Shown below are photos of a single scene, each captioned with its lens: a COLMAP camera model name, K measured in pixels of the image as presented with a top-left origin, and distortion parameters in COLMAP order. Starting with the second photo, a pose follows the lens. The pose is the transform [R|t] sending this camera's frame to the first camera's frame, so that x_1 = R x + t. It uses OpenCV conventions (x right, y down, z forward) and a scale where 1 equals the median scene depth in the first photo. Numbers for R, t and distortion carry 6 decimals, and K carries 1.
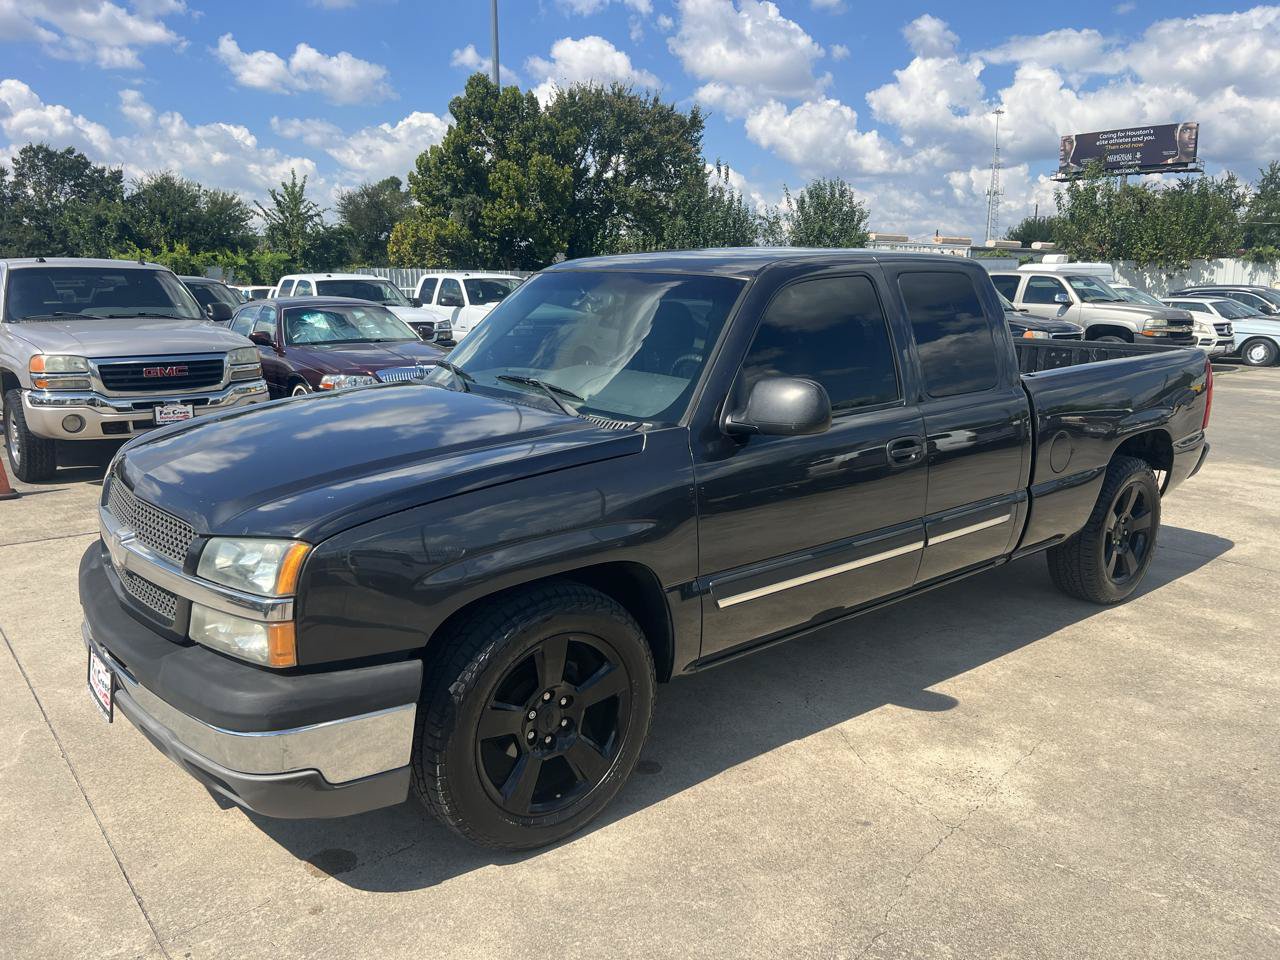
lens RADIAL K [[970.3, 0, 642.8], [0, 970.3, 481.8], [0, 0, 1]] dist [0.040644, -0.049343]
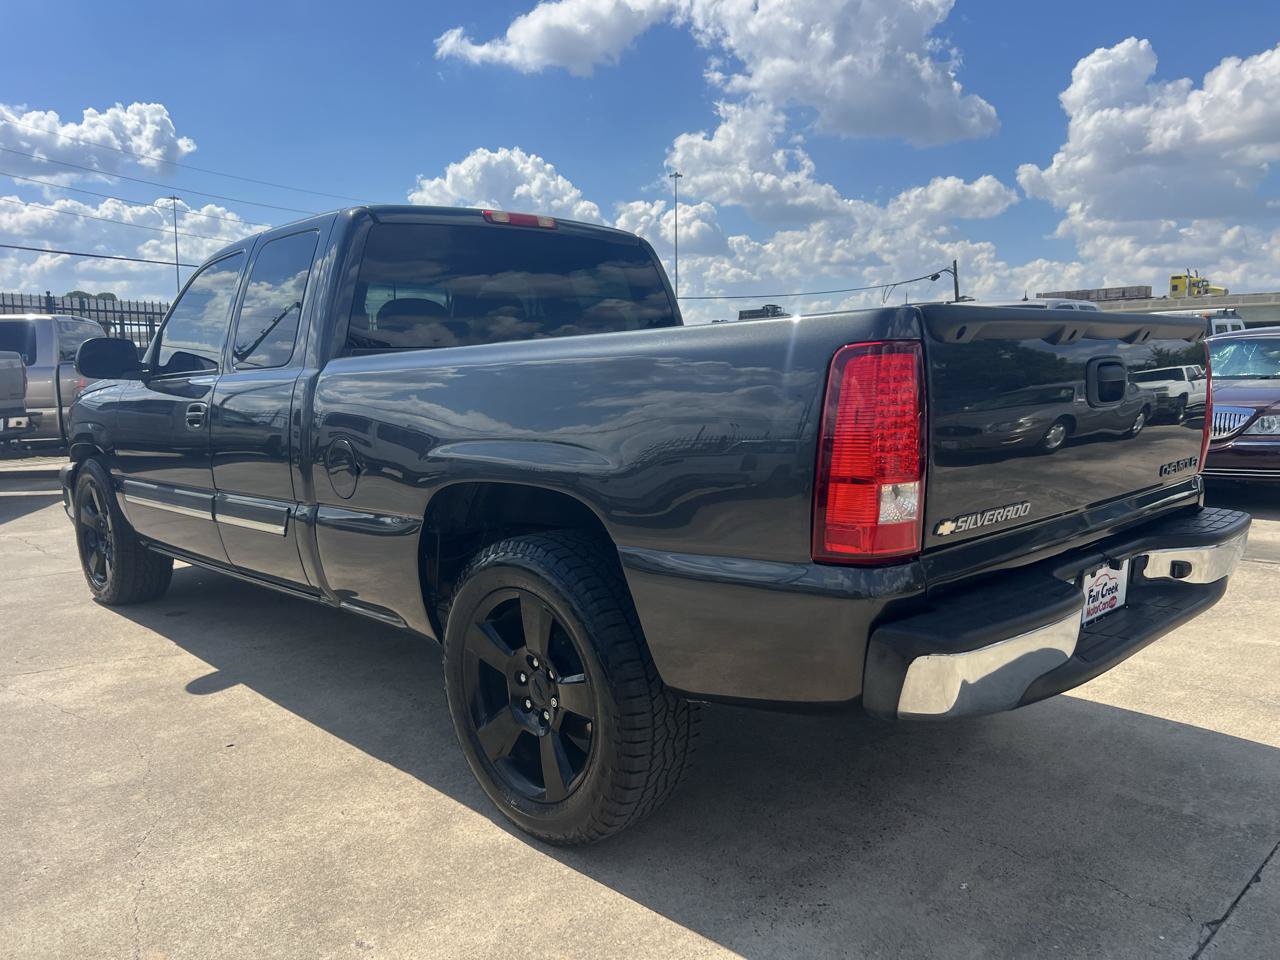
lens RADIAL K [[970.3, 0, 639.9], [0, 970.3, 482.7], [0, 0, 1]] dist [0.040644, -0.049343]
pose [[0.072517, 0.111543, -0.991110, 0.289822], [-0.182540, 0.978426, 0.096759, -0.032259], [0.980521, 0.173900, 0.091314, 0.297491]]
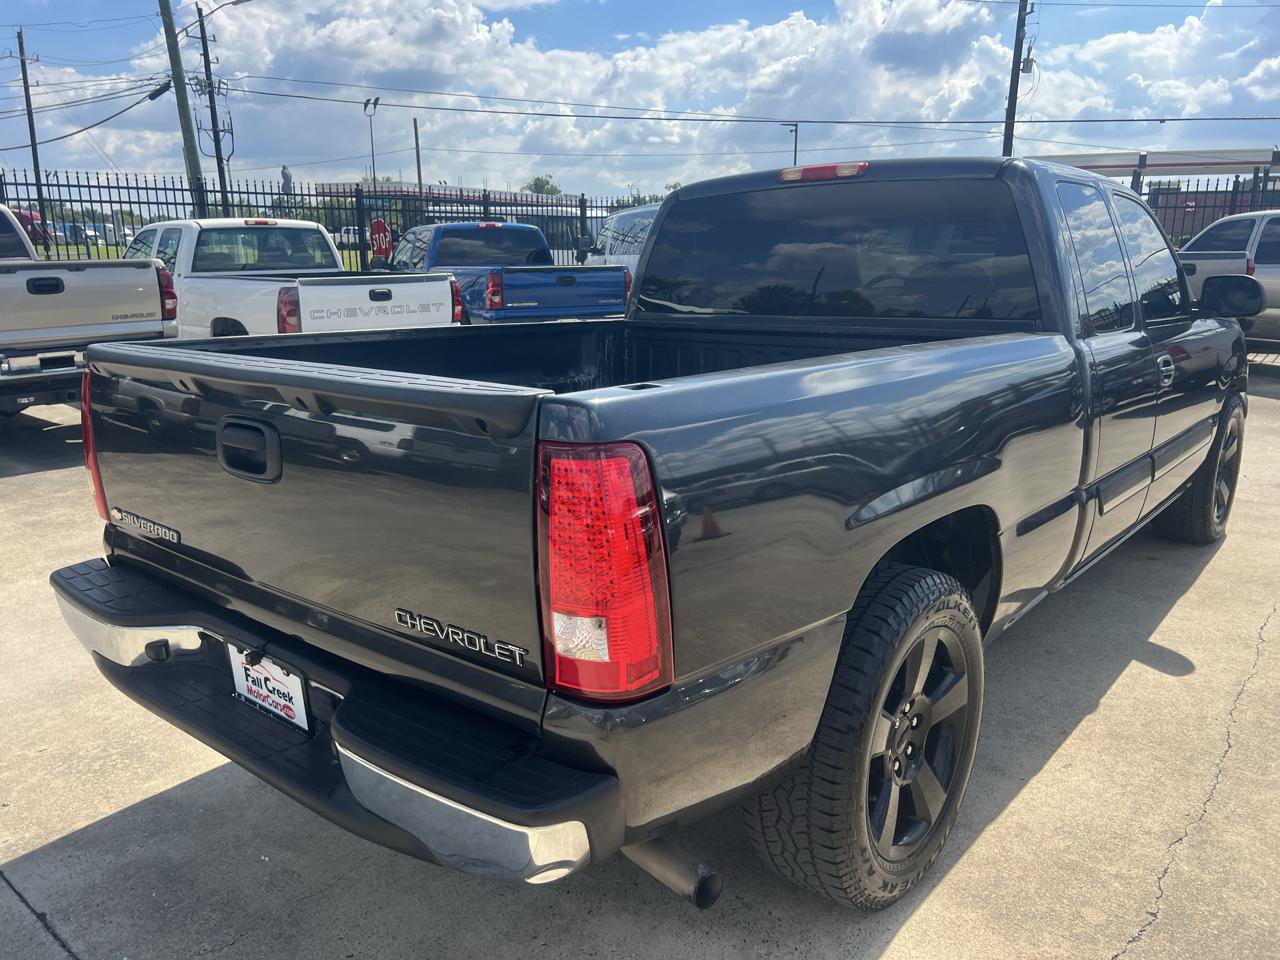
lens RADIAL K [[970.3, 0, 641.5], [0, 970.3, 481.1], [0, 0, 1]] dist [0.040644, -0.049343]
pose [[-0.984977, 0.043845, -0.167024, 0.134182], [-0.030409, 0.908073, 0.417707, -0.089525], [0.169985, 0.416512, -0.893098, 0.480104]]
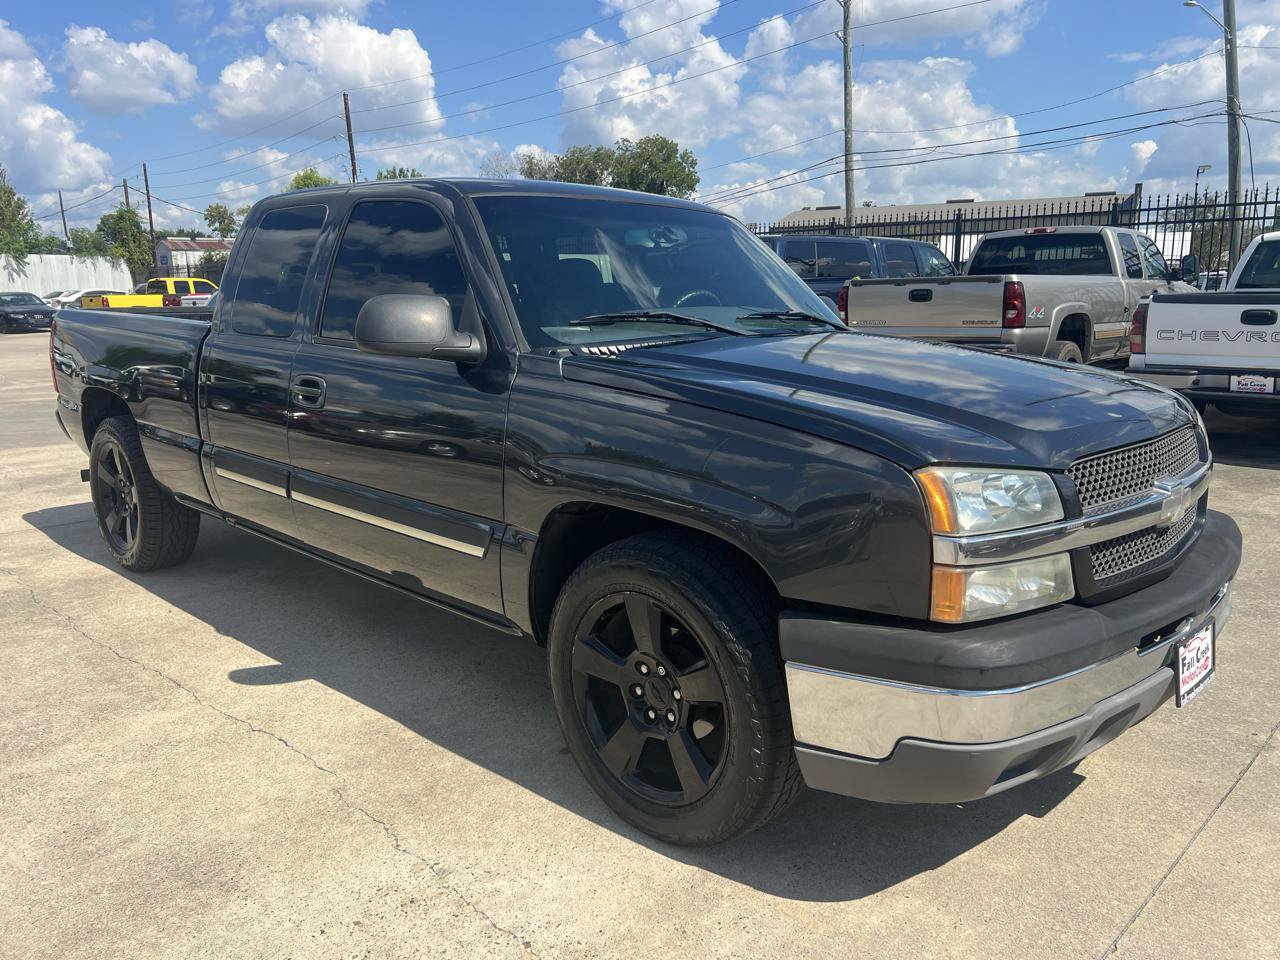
lens RADIAL K [[970.3, 0, 634.8], [0, 970.3, 482.5], [0, 0, 1]] dist [0.040644, -0.049343]
pose [[-0.102514, -0.199590, 0.974502, -0.218316], [0.208646, 0.953556, 0.217249, -0.037671], [-0.972604, 0.225597, -0.056109, 0.250505]]
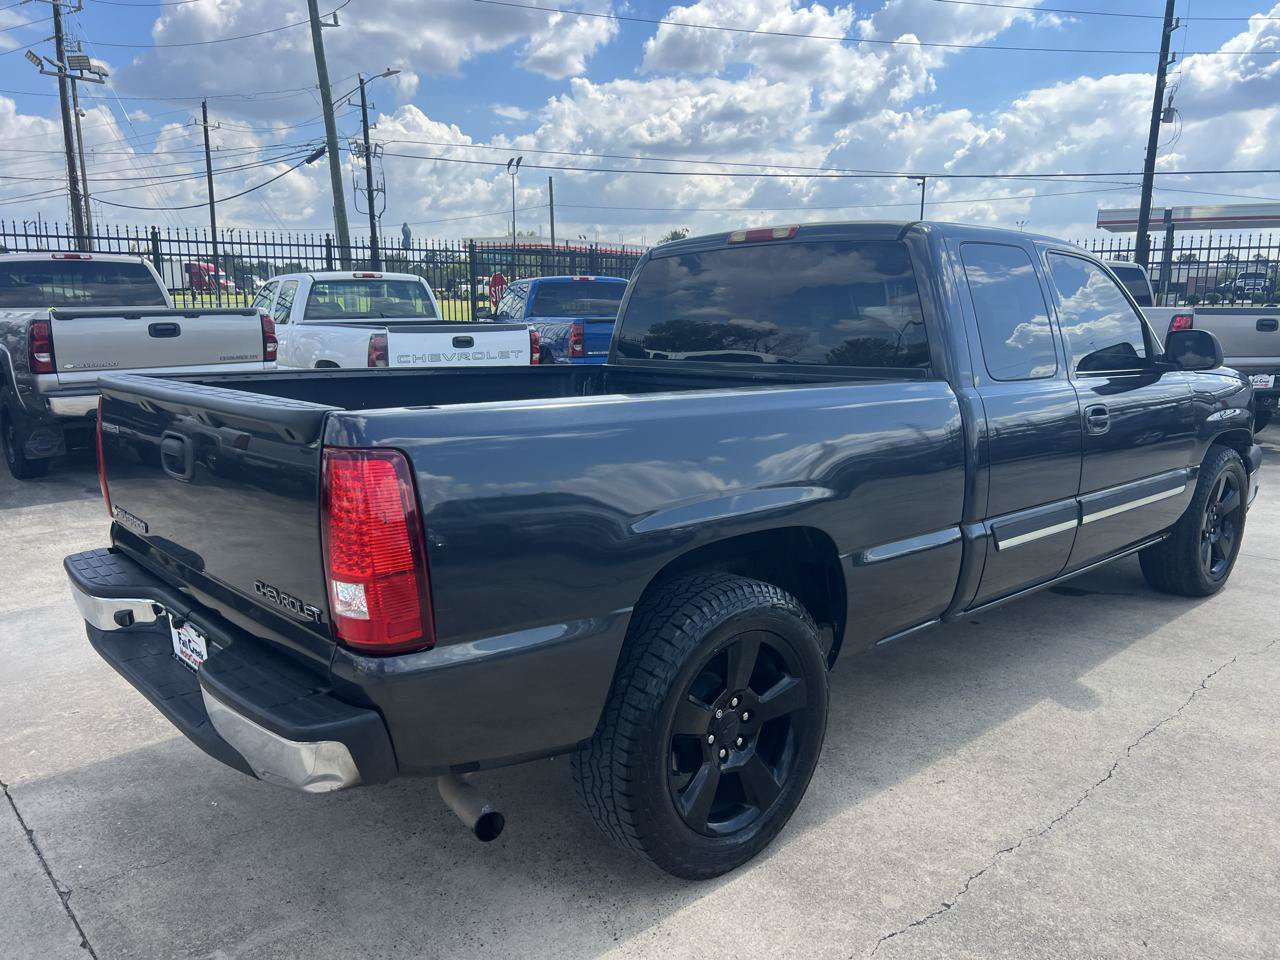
lens RADIAL K [[970.3, 0, 643.8], [0, 970.3, 479.9], [0, 0, 1]] dist [0.040644, -0.049343]
pose [[-0.999273, 0.005119, -0.037781, 0.096770], [-0.009358, 0.927710, 0.373185, -0.095352], [0.036960, 0.373267, -0.926987, 0.507128]]
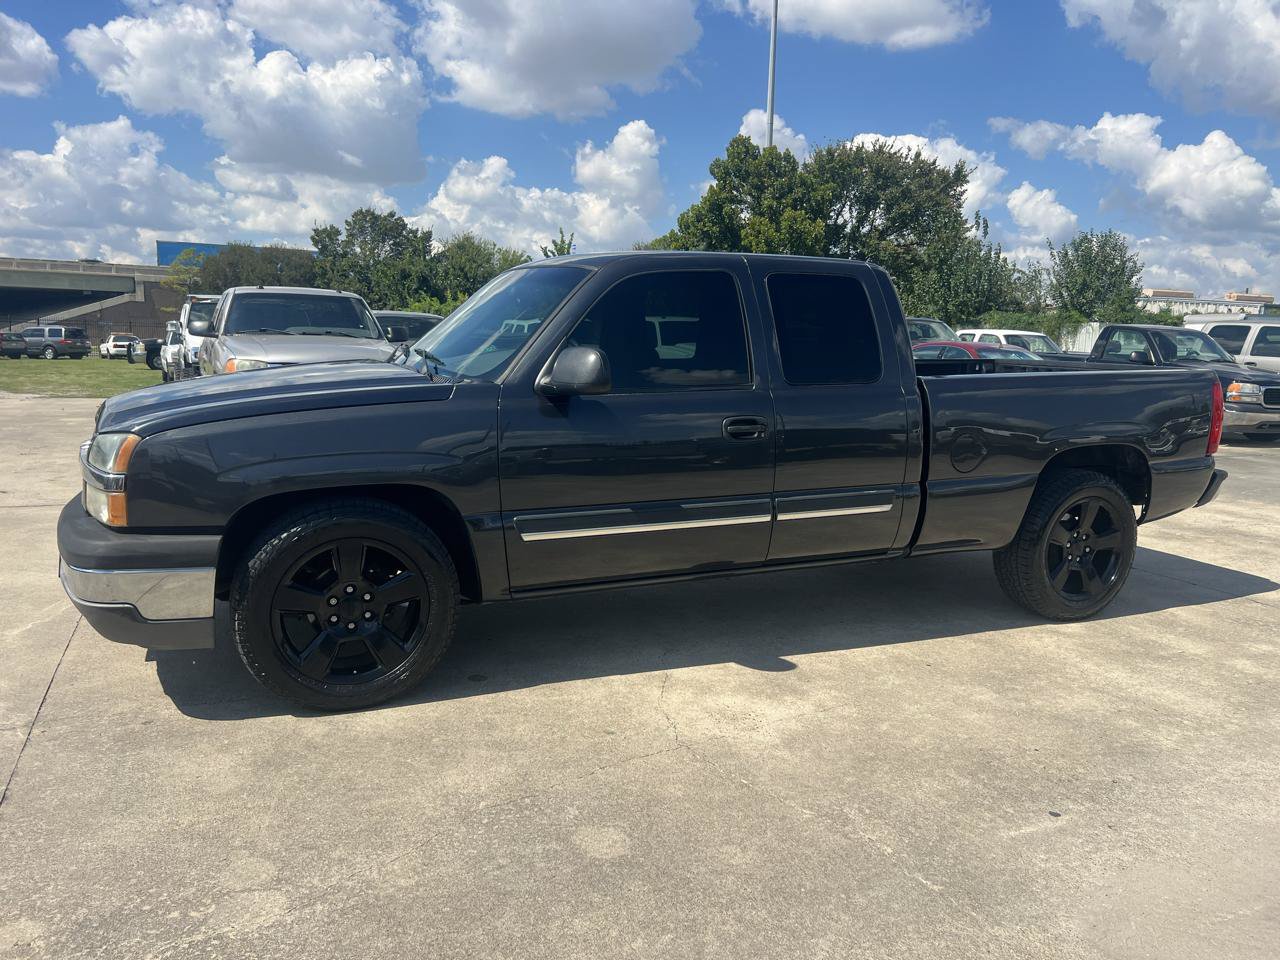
lens RADIAL K [[970.3, 0, 650.2], [0, 970.3, 486.4], [0, 0, 1]] dist [0.040644, -0.049343]
pose [[0.963595, 0.060862, -0.260348, 0.098114], [-0.074276, 0.996353, -0.041991, 0.018957], [0.256843, 0.059800, 0.964601, -0.018312]]
